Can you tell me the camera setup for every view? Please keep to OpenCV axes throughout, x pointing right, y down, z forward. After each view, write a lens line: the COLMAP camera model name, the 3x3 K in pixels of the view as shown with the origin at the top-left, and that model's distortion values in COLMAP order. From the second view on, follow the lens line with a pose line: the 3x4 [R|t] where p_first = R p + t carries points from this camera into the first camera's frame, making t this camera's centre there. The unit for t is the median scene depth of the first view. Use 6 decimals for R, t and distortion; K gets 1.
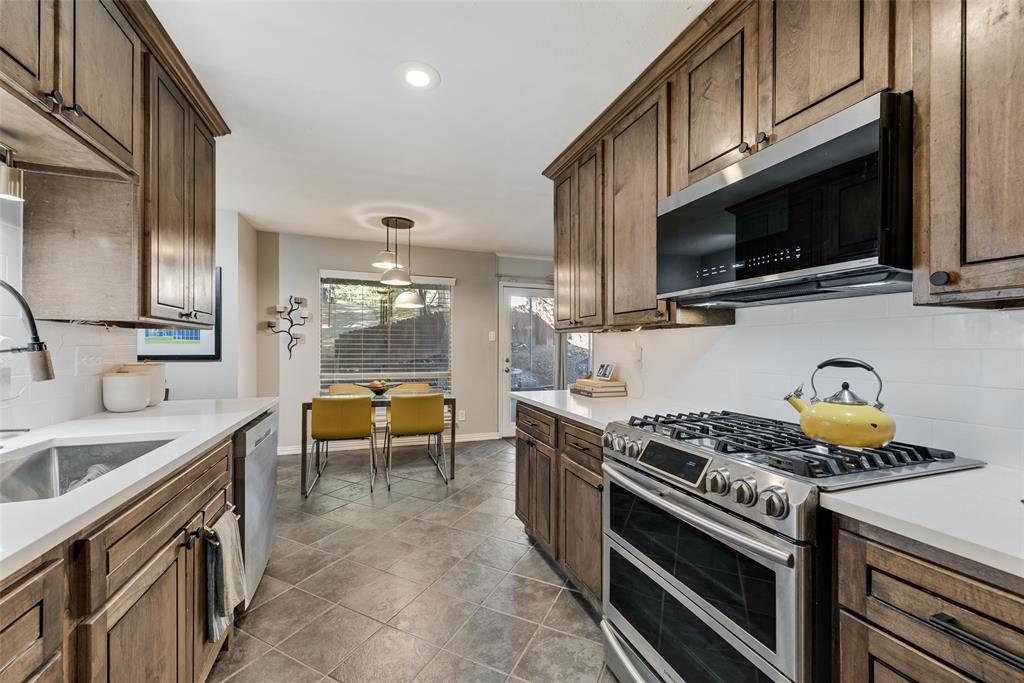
lens RADIAL K [[399.0, 0, 512.5], [0, 399.0, 346.5], [0, 0, 1]] dist [0.006412, -0.002944]
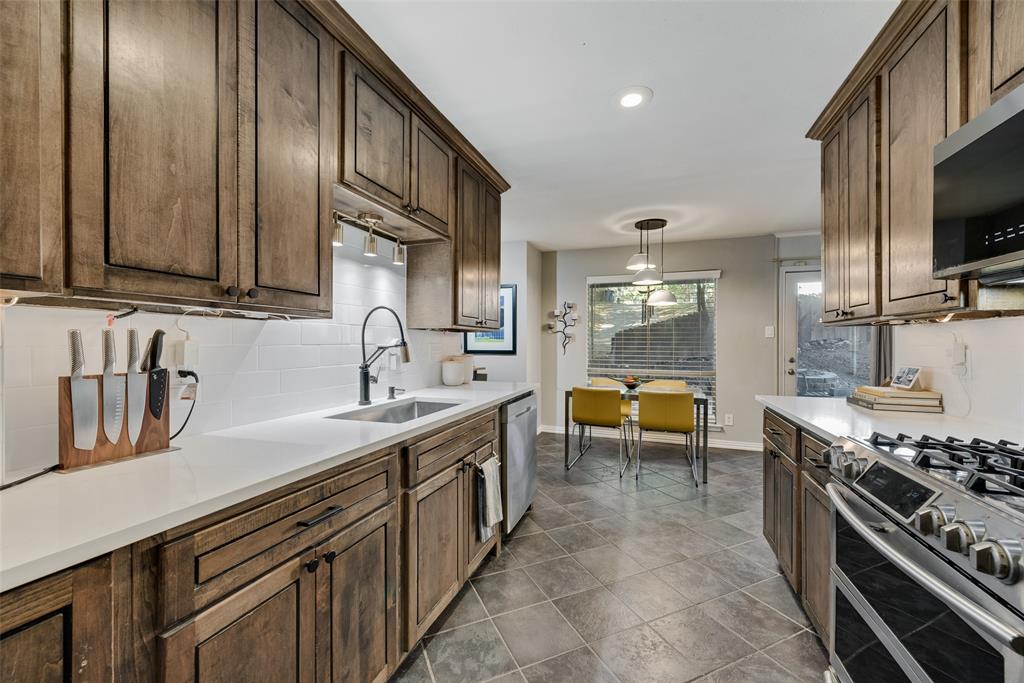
lens RADIAL K [[399.0, 0, 512.5], [0, 399.0, 343.1], [0, 0, 1]] dist [0.006412, -0.002944]
pose [[0.771284, -0.003061, -0.636484, 0.185269], [0.001406, 0.999994, -0.003105, 0.000677], [0.636489, 0.001500, 0.771284, -0.048873]]
